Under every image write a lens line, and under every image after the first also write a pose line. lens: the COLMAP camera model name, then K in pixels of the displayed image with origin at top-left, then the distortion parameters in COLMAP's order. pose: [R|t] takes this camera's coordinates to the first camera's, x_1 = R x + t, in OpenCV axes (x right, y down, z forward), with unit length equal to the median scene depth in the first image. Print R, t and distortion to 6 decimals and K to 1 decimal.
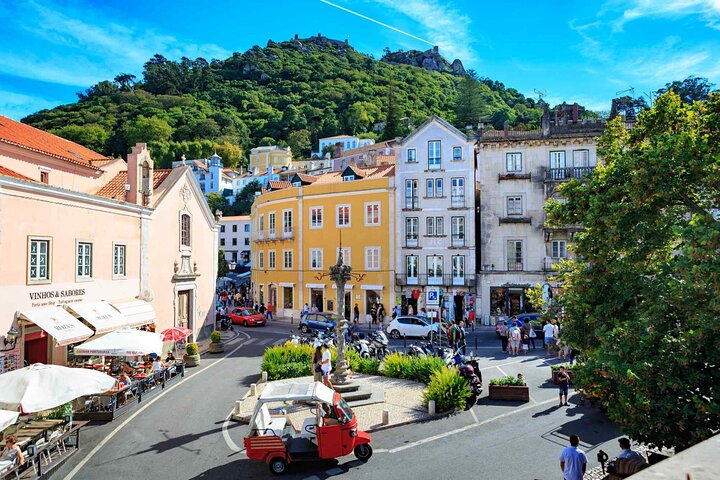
lens RADIAL K [[541.9, 0, 360.0], [0, 541.9, 240.0], [0, 0, 1]] dist [0.000059, 0.000021]
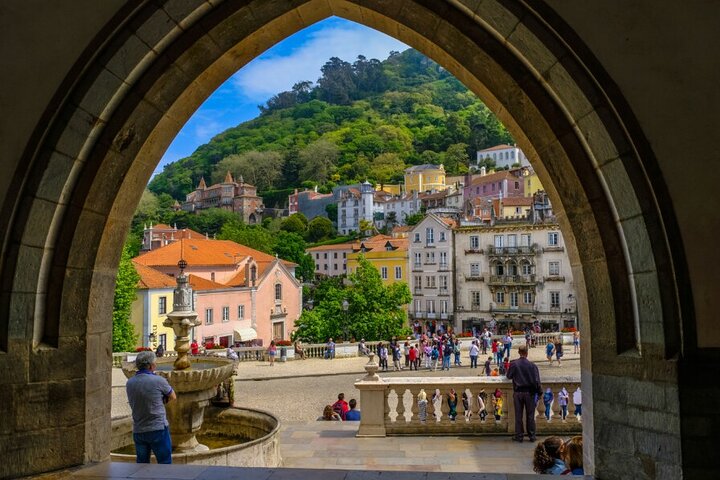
lens RADIAL K [[541.9, 0, 360.0], [0, 541.9, 240.0], [0, 0, 1]] dist [0.000059, 0.000021]
pose [[0.959178, -0.032296, -0.280954, 0.410875], [0.023151, 0.999090, -0.035809, -0.101396], [0.281855, 0.027843, 0.959053, -0.636596]]
